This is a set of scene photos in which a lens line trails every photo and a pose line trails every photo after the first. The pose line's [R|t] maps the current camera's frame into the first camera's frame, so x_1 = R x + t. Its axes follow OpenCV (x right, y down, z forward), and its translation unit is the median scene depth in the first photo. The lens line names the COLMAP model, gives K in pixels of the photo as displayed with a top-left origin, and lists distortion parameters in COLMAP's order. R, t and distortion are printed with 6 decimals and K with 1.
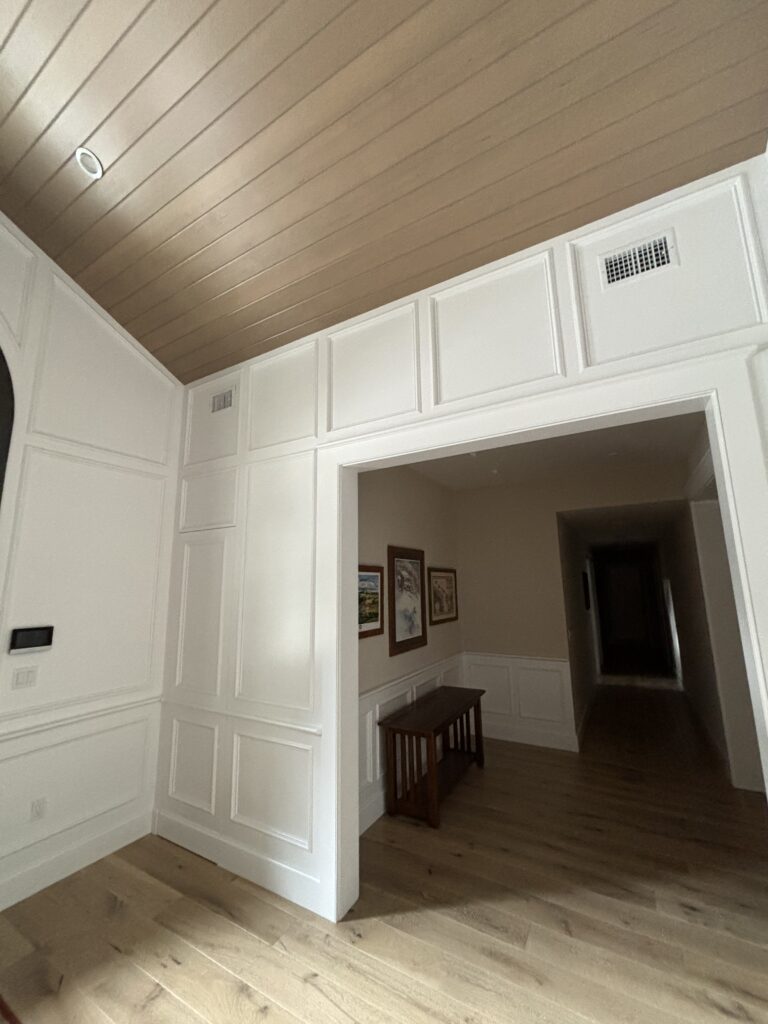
lens RADIAL K [[411.1, 0, 384.0], [0, 411.1, 512.0], [0, 0, 1]] dist [0.019726, -0.009930]
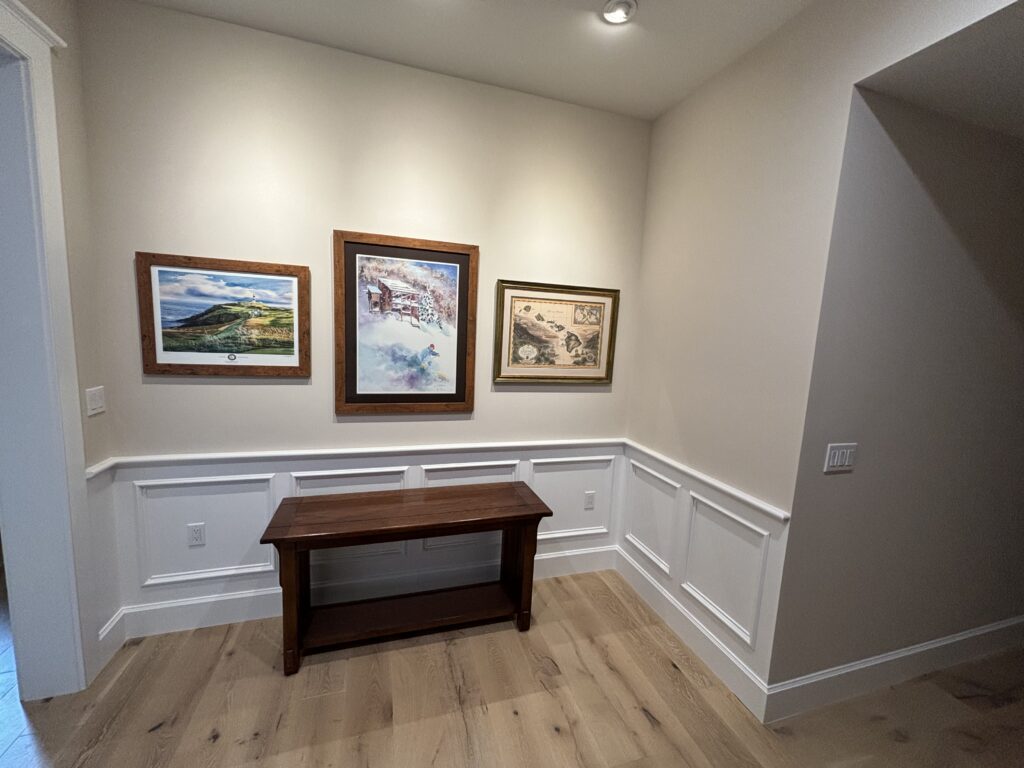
lens RADIAL K [[411.1, 0, 512.0], [0, 411.1, 384.0], [0, 0, 1]] dist [0.019726, -0.009930]
pose [[0.736273, 0.134640, -0.663155, 0.578055], [0.060146, 0.963106, 0.262316, 0.146392], [0.674006, -0.233022, 0.701011, 0.693101]]
